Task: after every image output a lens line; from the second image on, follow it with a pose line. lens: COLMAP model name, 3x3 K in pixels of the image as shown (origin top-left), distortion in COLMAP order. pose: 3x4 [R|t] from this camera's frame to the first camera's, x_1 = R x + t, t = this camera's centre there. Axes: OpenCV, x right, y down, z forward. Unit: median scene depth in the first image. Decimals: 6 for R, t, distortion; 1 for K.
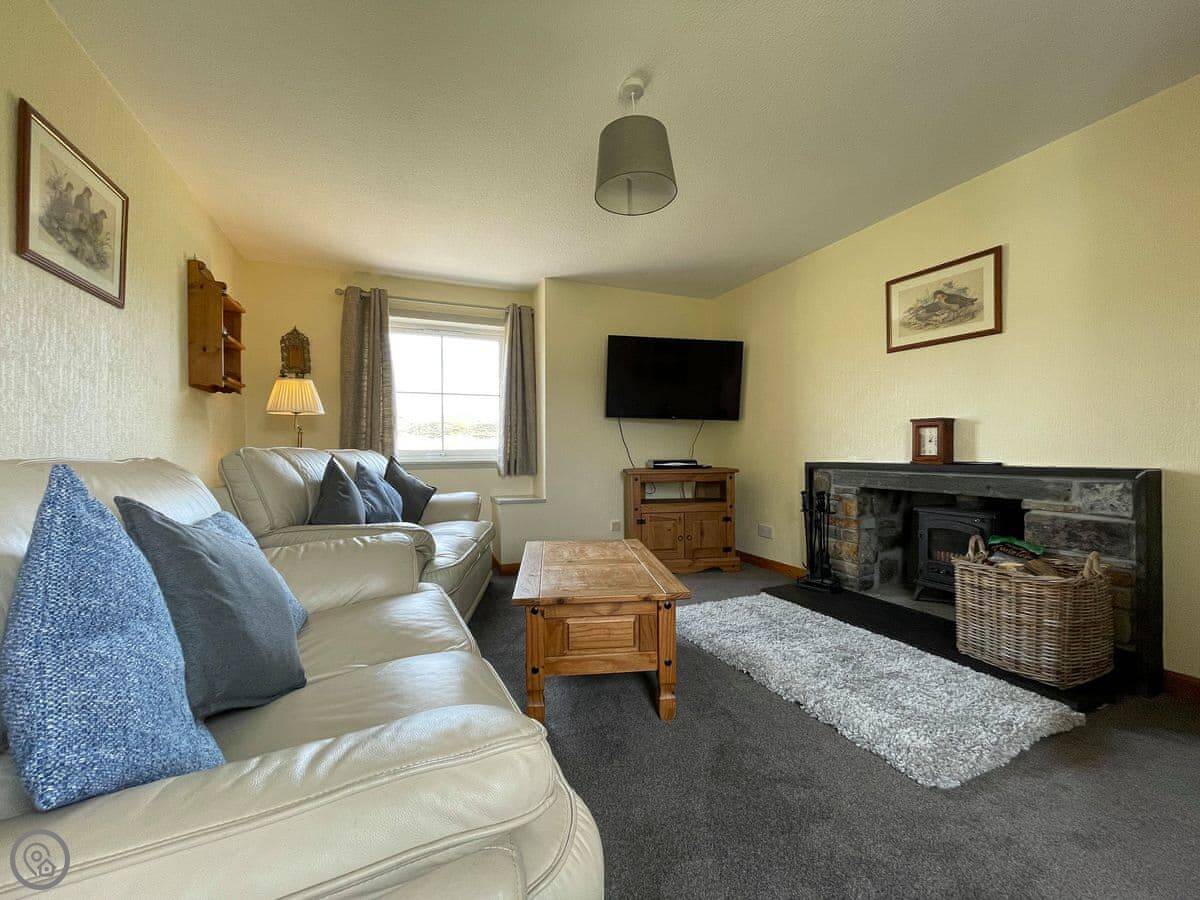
lens RADIAL K [[481.2, 0, 598.6], [0, 481.2, 444.1], [0, 0, 1]] dist [-0.000832, -0.000419]
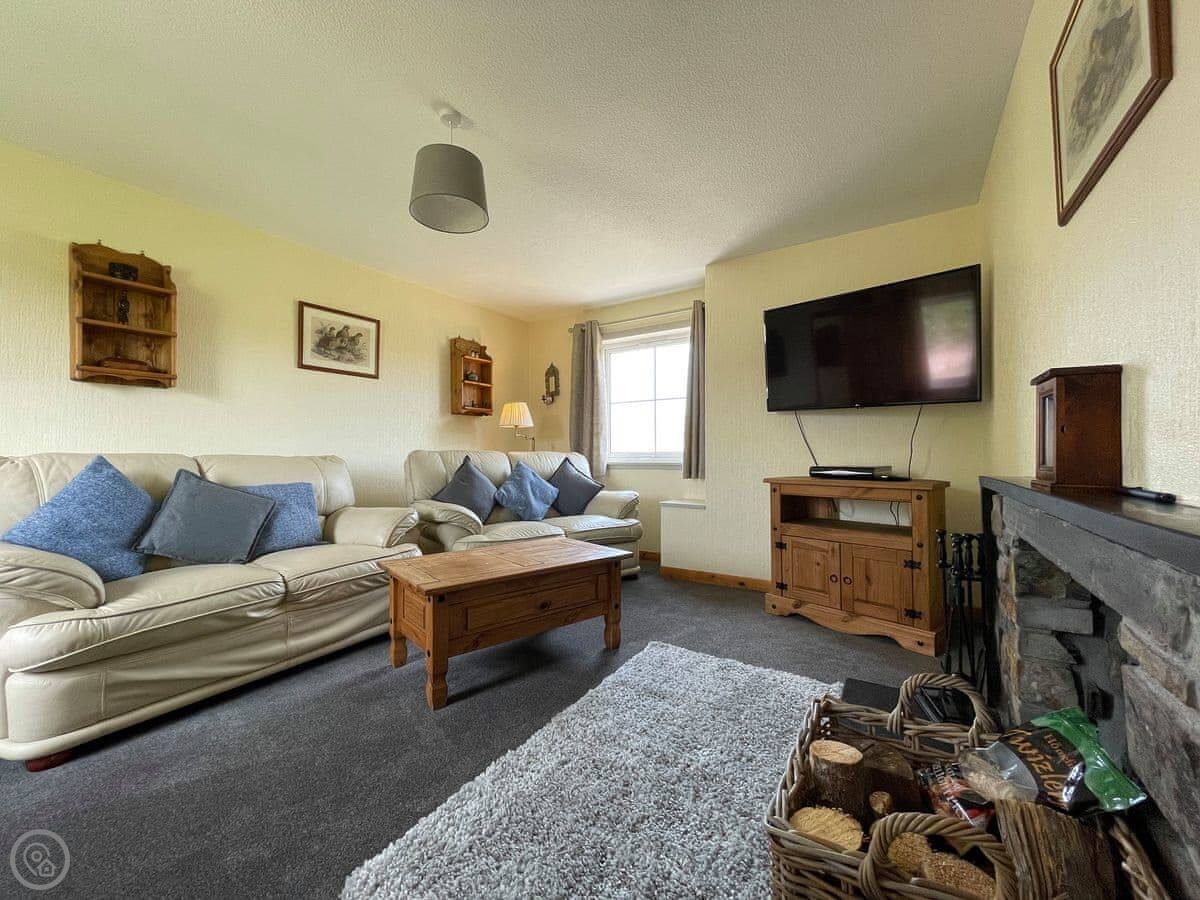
lens RADIAL K [[481.2, 0, 597.7], [0, 481.2, 449.7], [0, 0, 1]] dist [-0.000832, -0.000419]
pose [[0.558878, -0.004316, -0.829239, 0.549729], [0.008192, 0.999966, 0.000317, 0.005003], [0.829210, -0.006970, 0.558894, 0.317990]]
